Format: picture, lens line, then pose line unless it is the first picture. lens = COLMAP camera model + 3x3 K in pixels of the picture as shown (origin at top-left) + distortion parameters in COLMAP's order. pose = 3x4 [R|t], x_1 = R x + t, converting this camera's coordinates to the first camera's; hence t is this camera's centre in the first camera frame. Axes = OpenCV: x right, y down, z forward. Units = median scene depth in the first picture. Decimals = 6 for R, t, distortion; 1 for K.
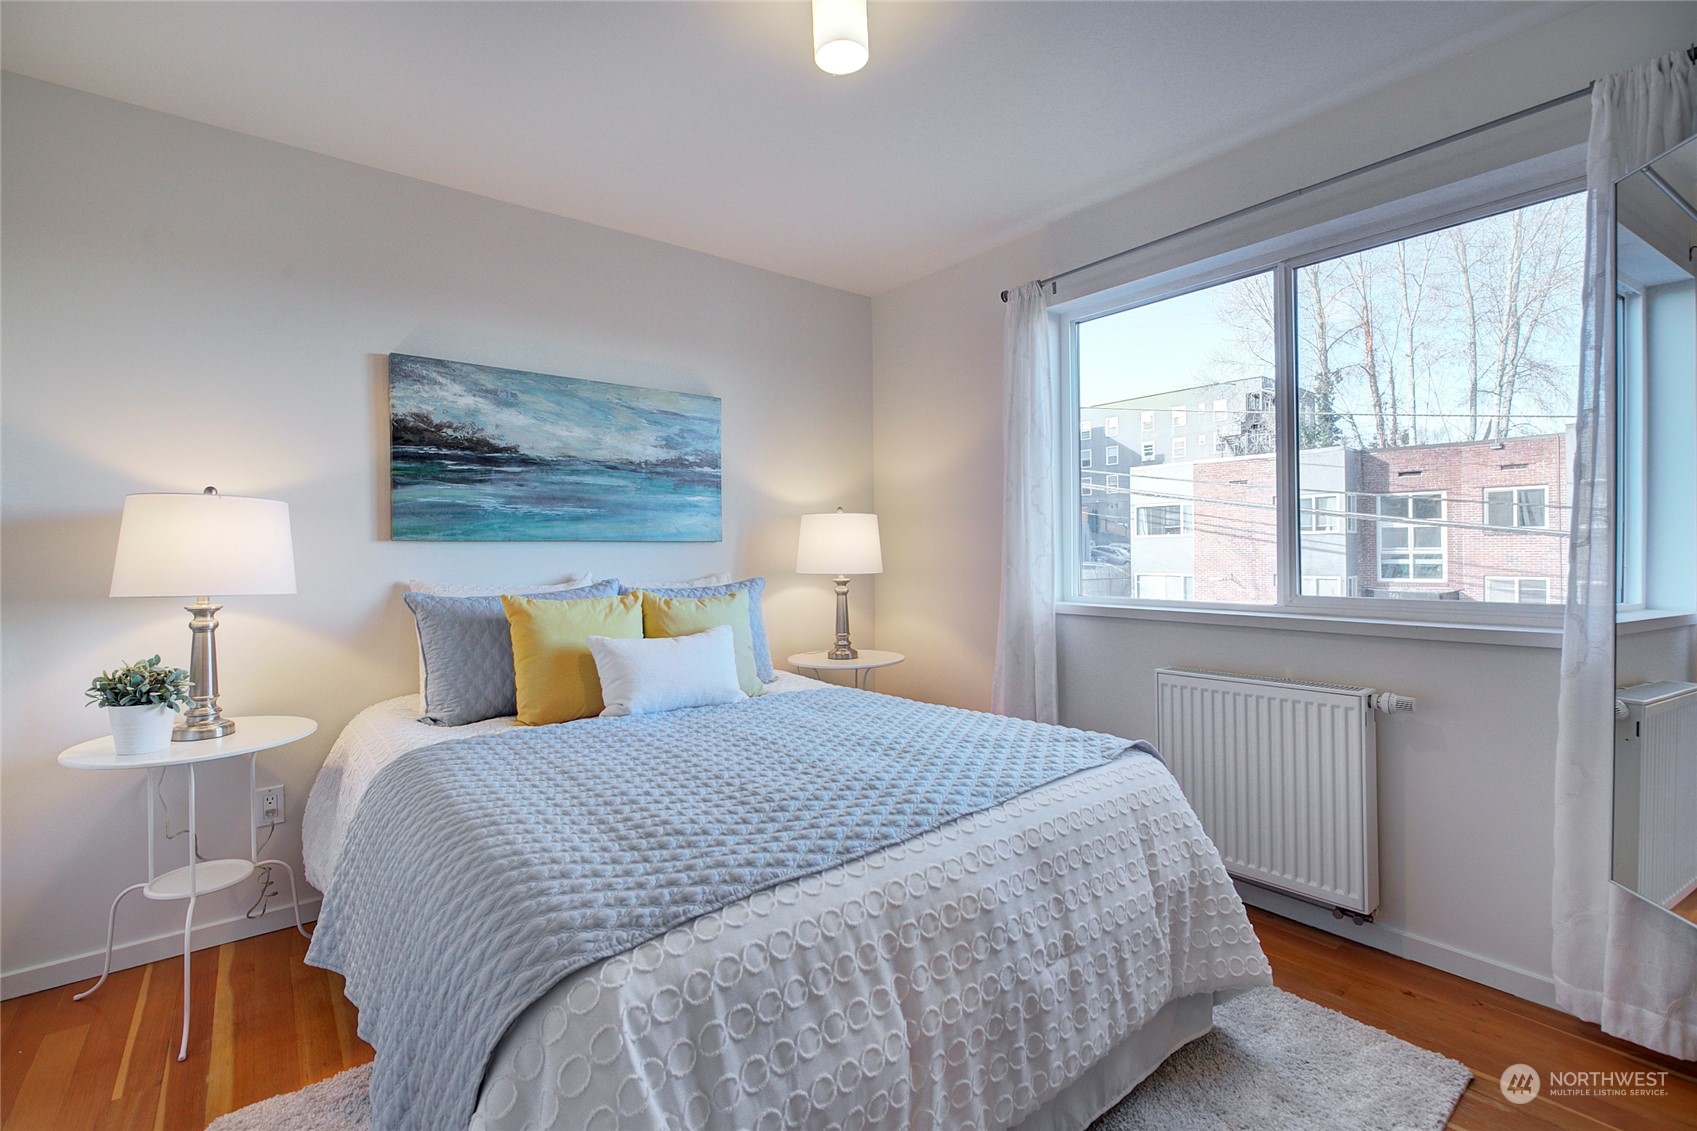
lens RADIAL K [[733.0, 0, 842.7], [0, 733.0, 551.8], [0, 0, 1]] dist [-0.017925, 0.003518]
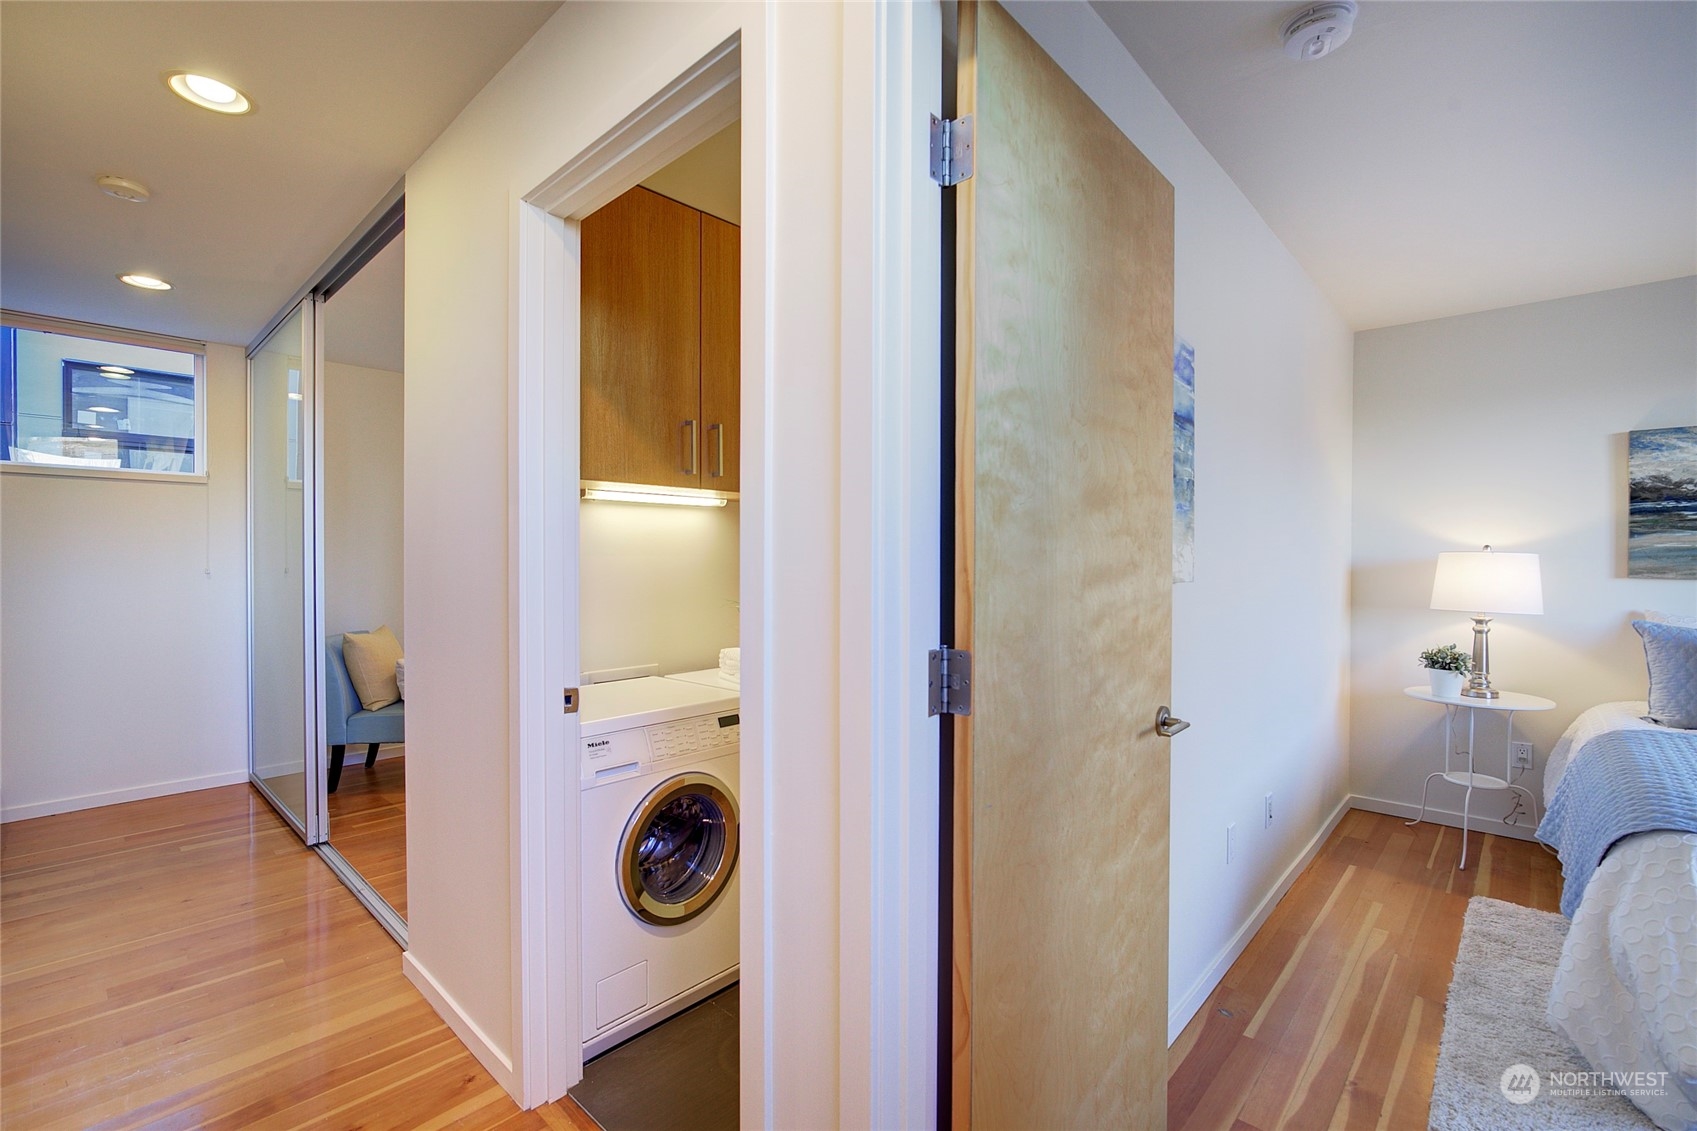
lens RADIAL K [[733.0, 0, 856.5], [0, 733.0, 567.4], [0, 0, 1]] dist [-0.017925, 0.003518]
pose [[0.133608, 0.016123, -0.990903, 0.521633], [-0.006202, 0.999862, 0.015432, -0.052322], [0.991015, 0.004083, 0.133690, -0.587743]]
